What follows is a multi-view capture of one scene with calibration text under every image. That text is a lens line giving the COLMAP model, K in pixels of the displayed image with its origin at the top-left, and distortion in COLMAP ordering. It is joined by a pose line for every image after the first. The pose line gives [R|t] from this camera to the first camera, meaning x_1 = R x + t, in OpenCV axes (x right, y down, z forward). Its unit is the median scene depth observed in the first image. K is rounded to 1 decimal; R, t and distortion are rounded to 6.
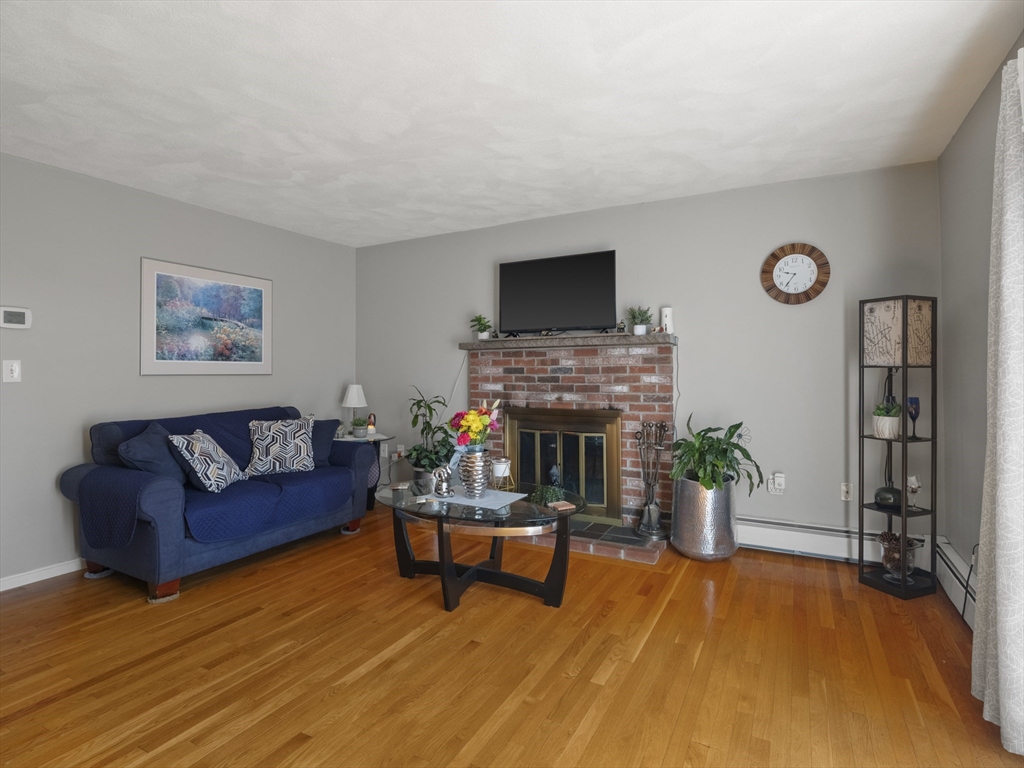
lens RADIAL K [[528.1, 0, 513.4], [0, 528.1, 378.2], [0, 0, 1]] dist [-0.002625, 0.001360]
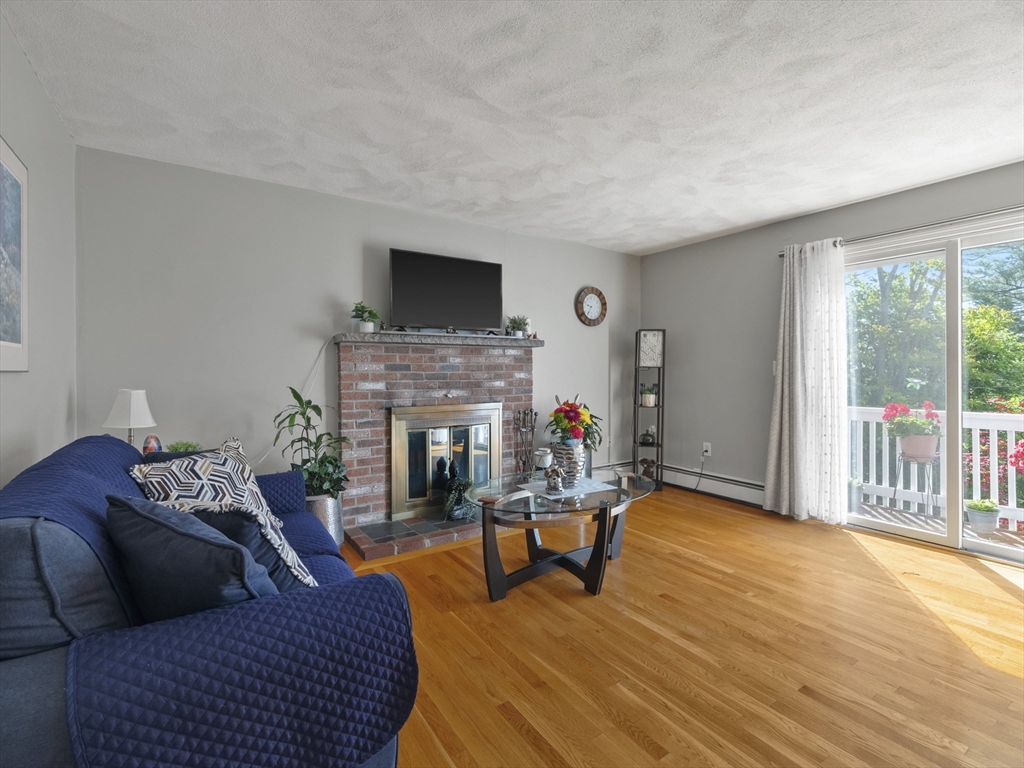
lens RADIAL K [[474.4, 0, 513.2], [0, 474.4, 379.8], [0, 0, 1]] dist [0.001207, -0.000303]
pose [[0.468911, -0.014120, 0.883132, -0.725960], [0.008434, 0.999898, 0.011509, -0.000810], [-0.883205, 0.002052, 0.468983, 0.492868]]
